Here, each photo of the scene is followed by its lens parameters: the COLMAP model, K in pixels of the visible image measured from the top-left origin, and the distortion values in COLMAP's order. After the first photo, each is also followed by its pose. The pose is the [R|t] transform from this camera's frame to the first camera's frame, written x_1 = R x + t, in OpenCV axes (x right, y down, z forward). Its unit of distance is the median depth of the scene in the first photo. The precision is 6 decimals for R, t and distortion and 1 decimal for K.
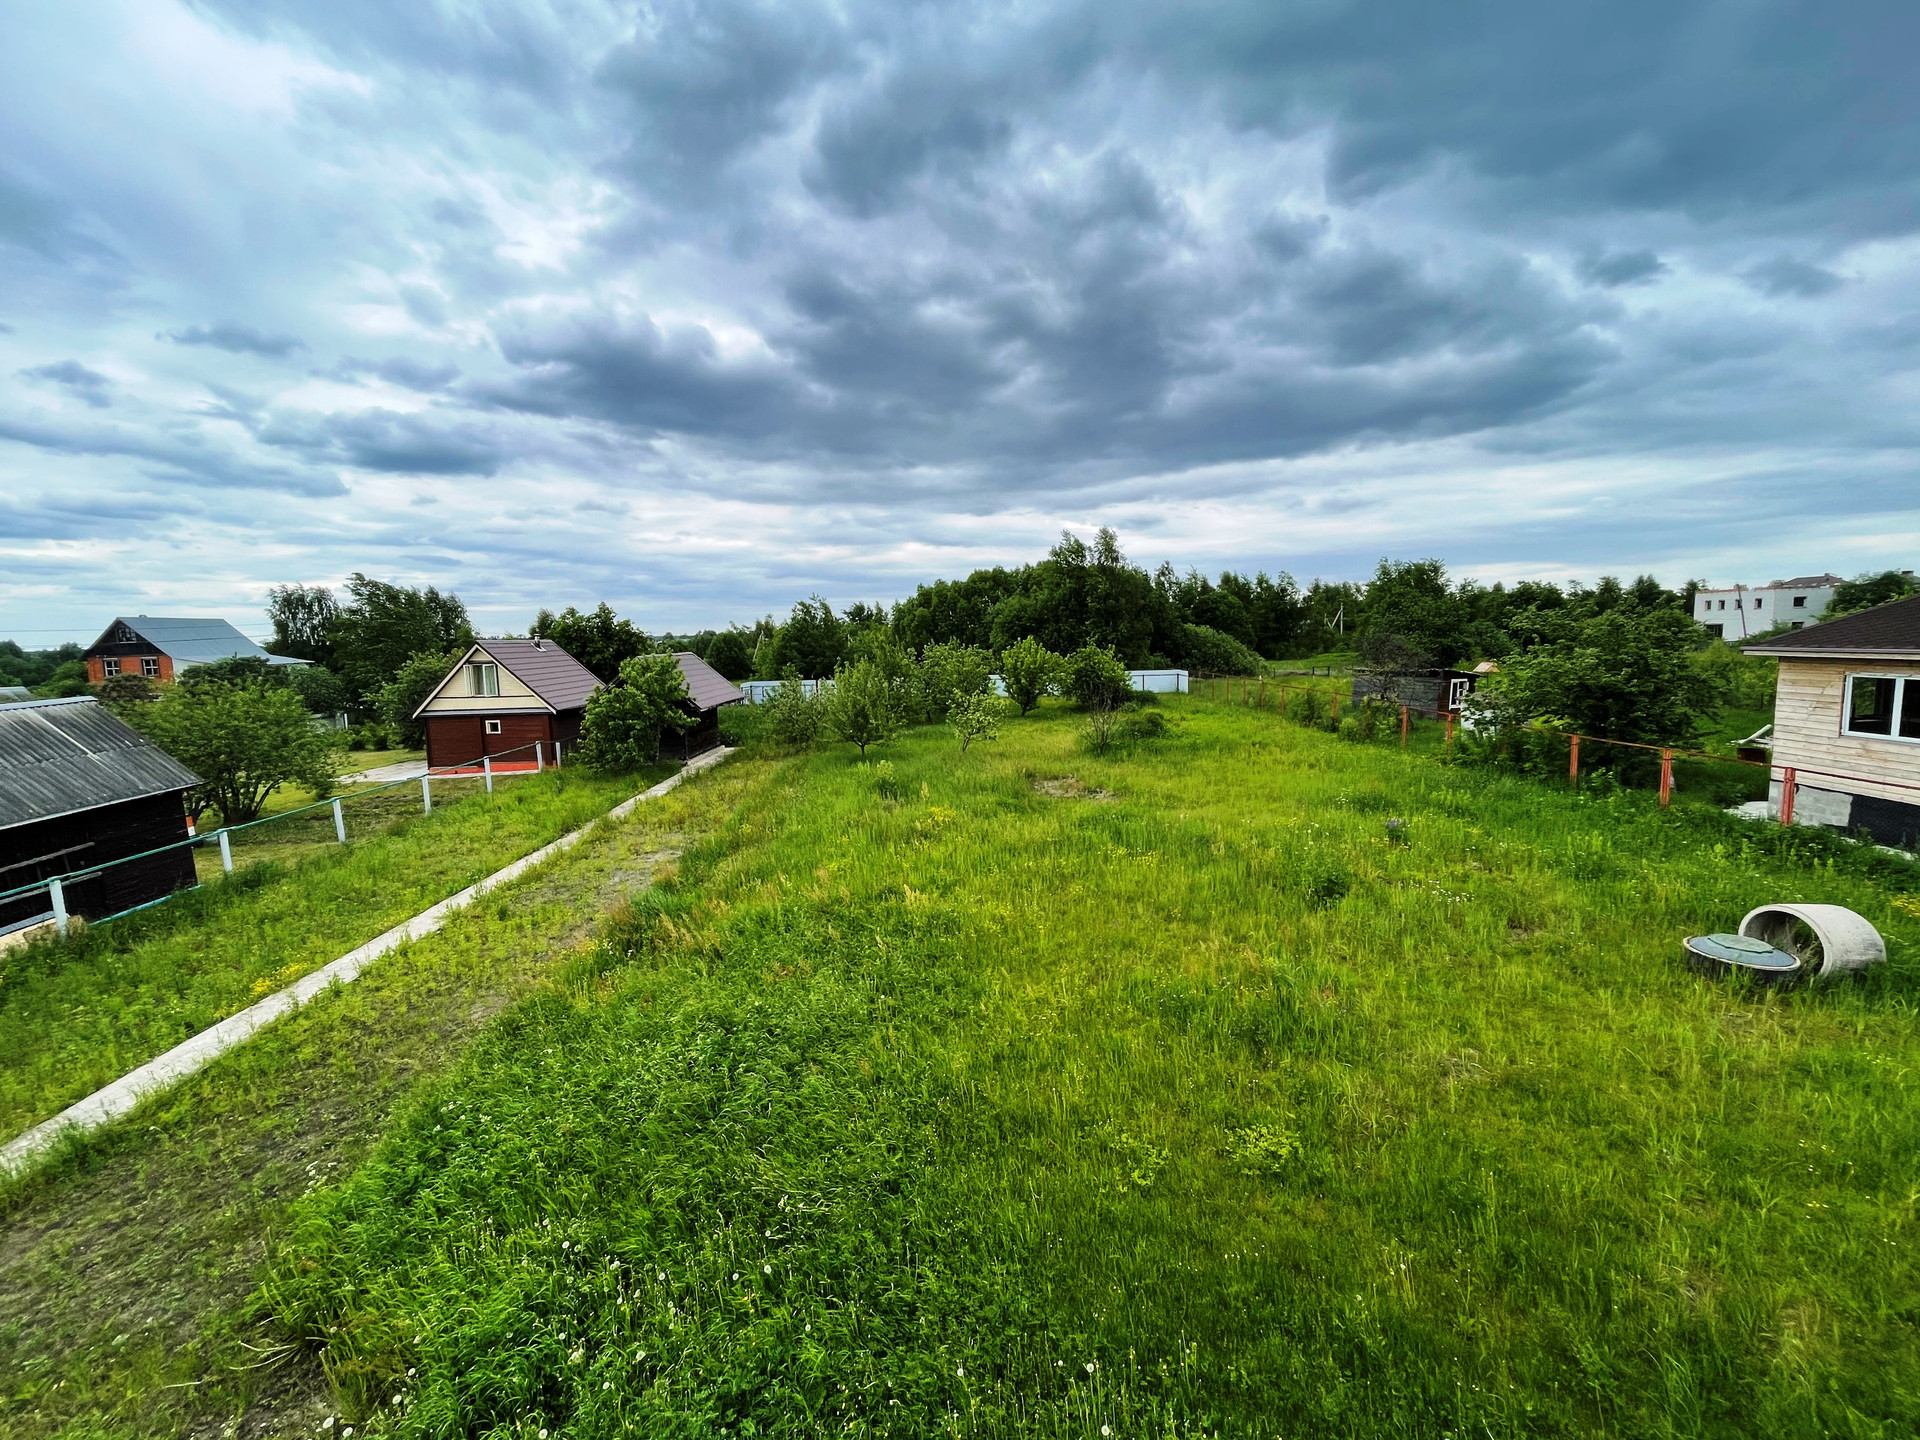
lens RADIAL K [[778.9, 0, 978.0], [0, 778.9, 707.6], [0, 0, 1]] dist [-0.001258, -0.000178]
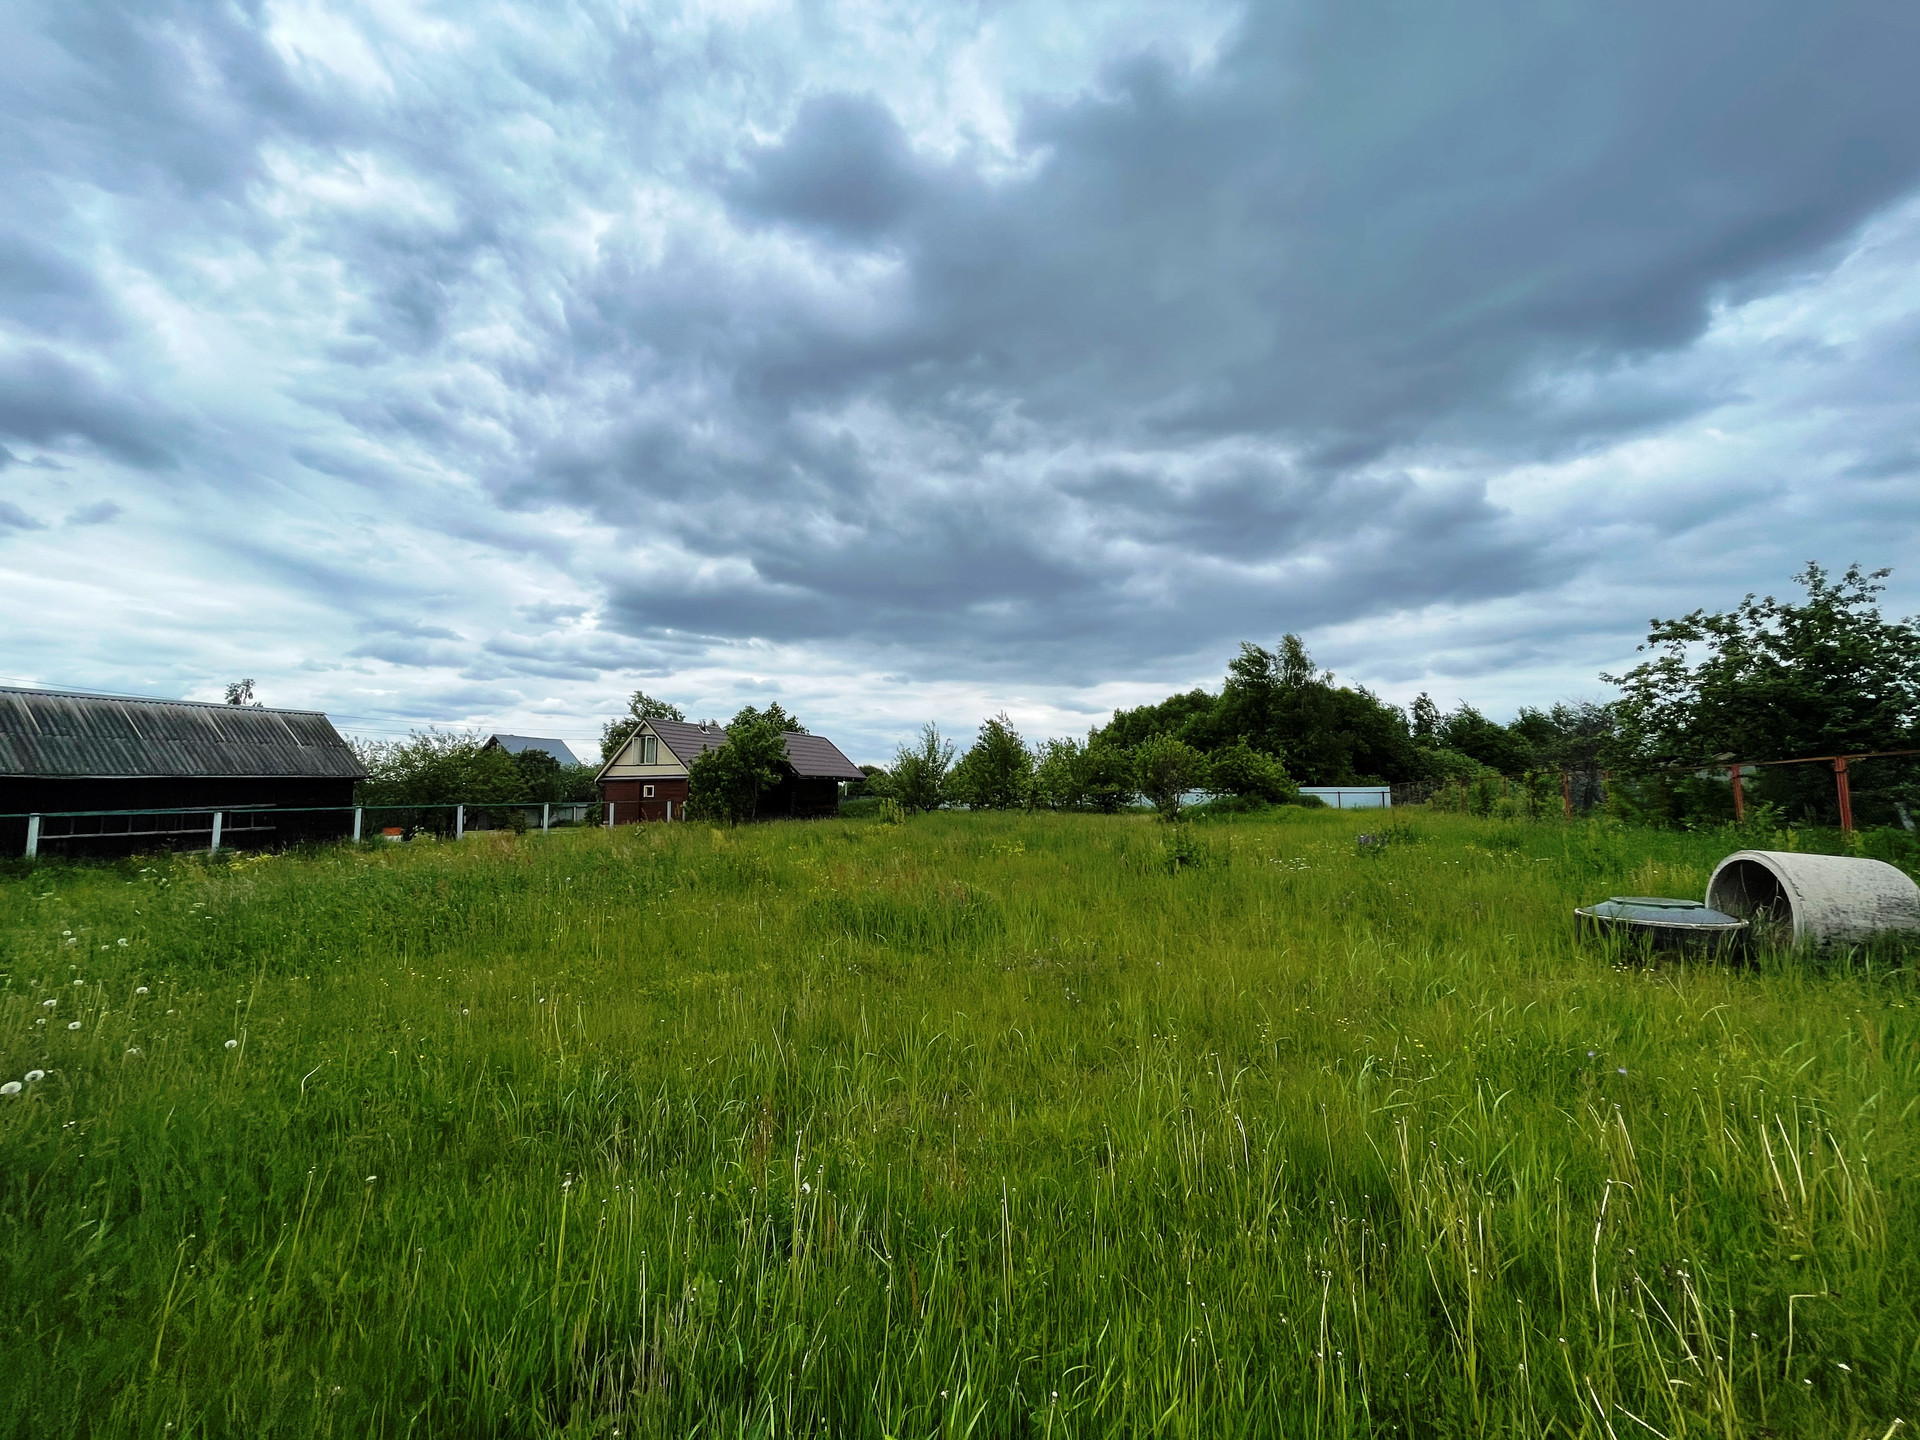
lens RADIAL K [[778.9, 0, 966.0], [0, 778.9, 703.5], [0, 0, 1]] dist [-0.001258, -0.000178]
pose [[0.947604, -0.014824, -0.319104, 0.203682], [-0.047123, 0.981507, -0.185533, 0.093397], [0.315953, 0.190849, 0.929382, 0.048496]]
